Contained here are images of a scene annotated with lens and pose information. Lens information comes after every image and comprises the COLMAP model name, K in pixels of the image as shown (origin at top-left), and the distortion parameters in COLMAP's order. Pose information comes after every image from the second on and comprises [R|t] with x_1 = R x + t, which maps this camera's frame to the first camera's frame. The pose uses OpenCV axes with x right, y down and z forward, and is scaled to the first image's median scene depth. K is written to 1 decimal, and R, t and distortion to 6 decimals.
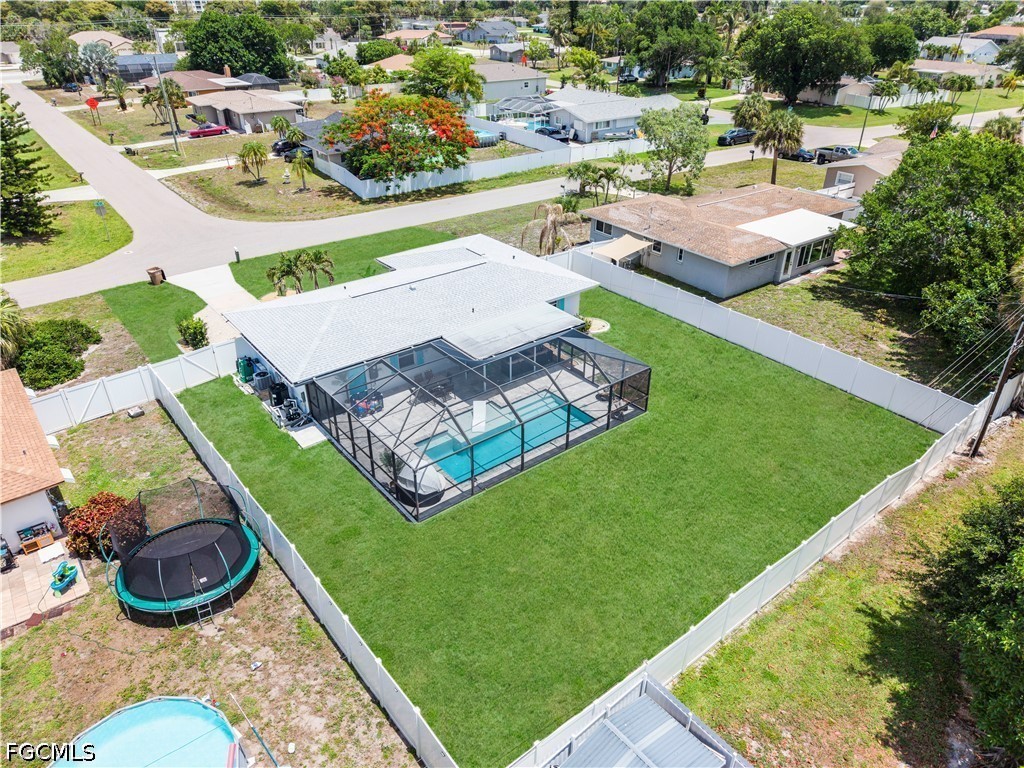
lens RADIAL K [[684.9, 0, 509.0], [0, 684.9, 379.5], [0, 0, 1]] dist [0.022515, -0.026961]
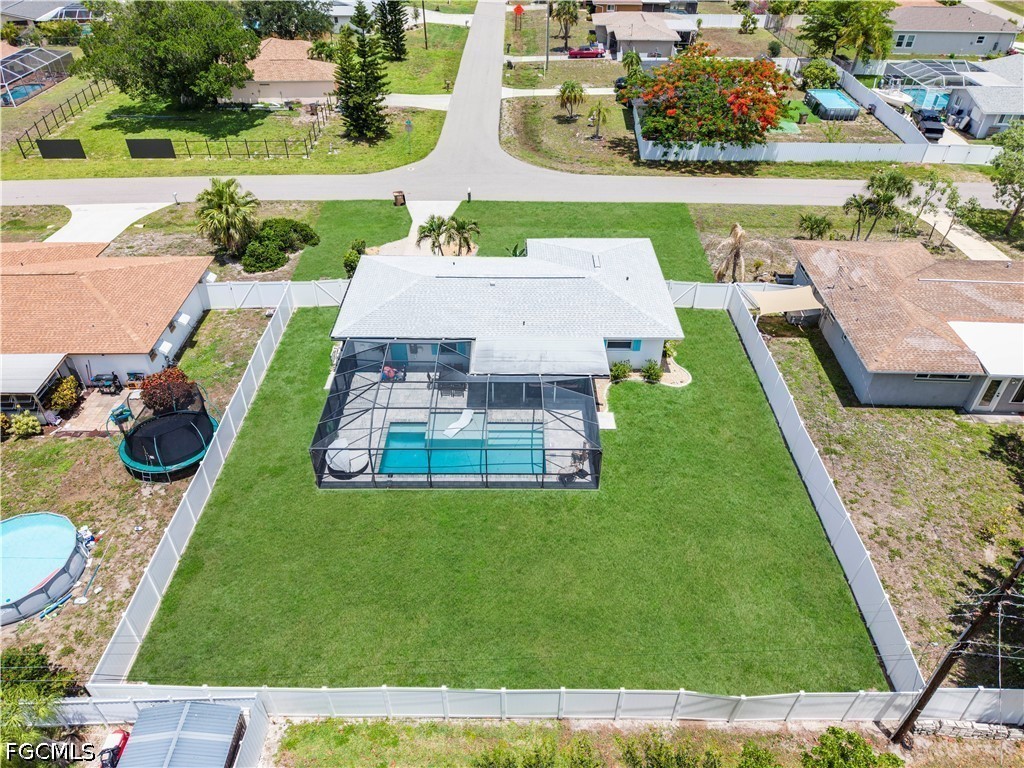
lens RADIAL K [[684.9, 0, 509.0], [0, 684.9, 379.5], [0, 0, 1]] dist [0.022515, -0.026961]
pose [[0.784709, 0.376145, -0.492693, 0.354089], [-0.309670, 0.926432, 0.214074, -0.178522], [0.536969, -0.015414, 0.843461, 0.092116]]
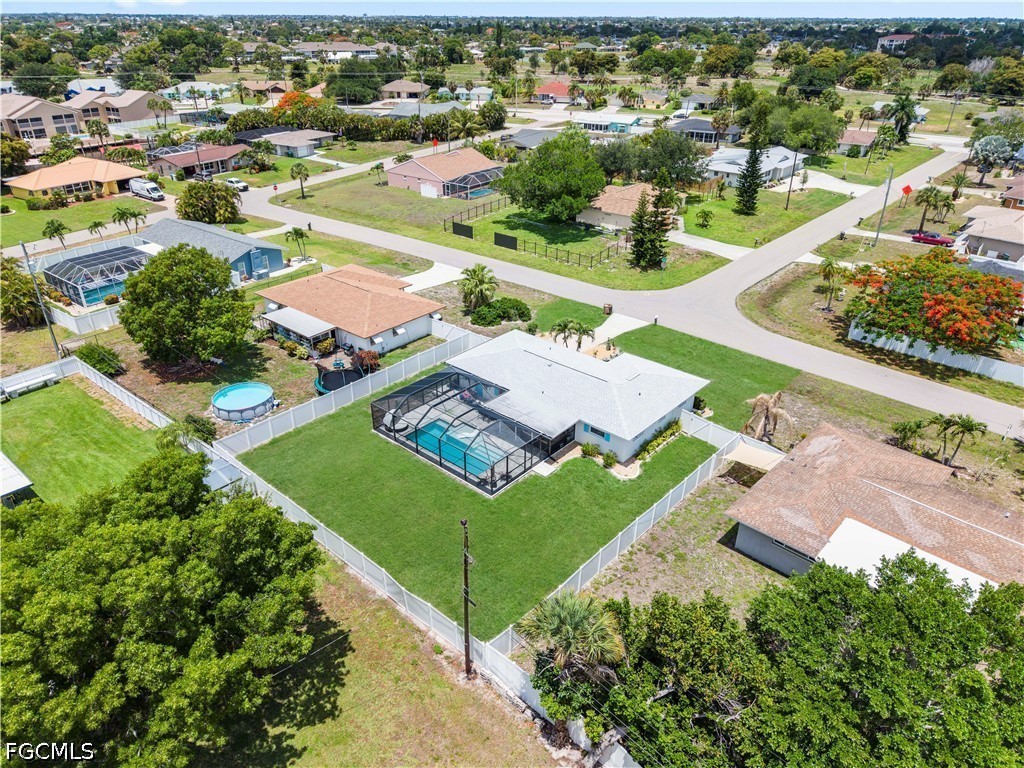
lens RADIAL K [[684.9, 0, 509.0], [0, 684.9, 379.5], [0, 0, 1]] dist [0.022515, -0.026961]
pose [[0.177318, 0.460060, -0.870002, 0.922941], [-0.490023, 0.807910, 0.327352, -0.437792], [0.853485, 0.368275, 0.368697, 0.291099]]
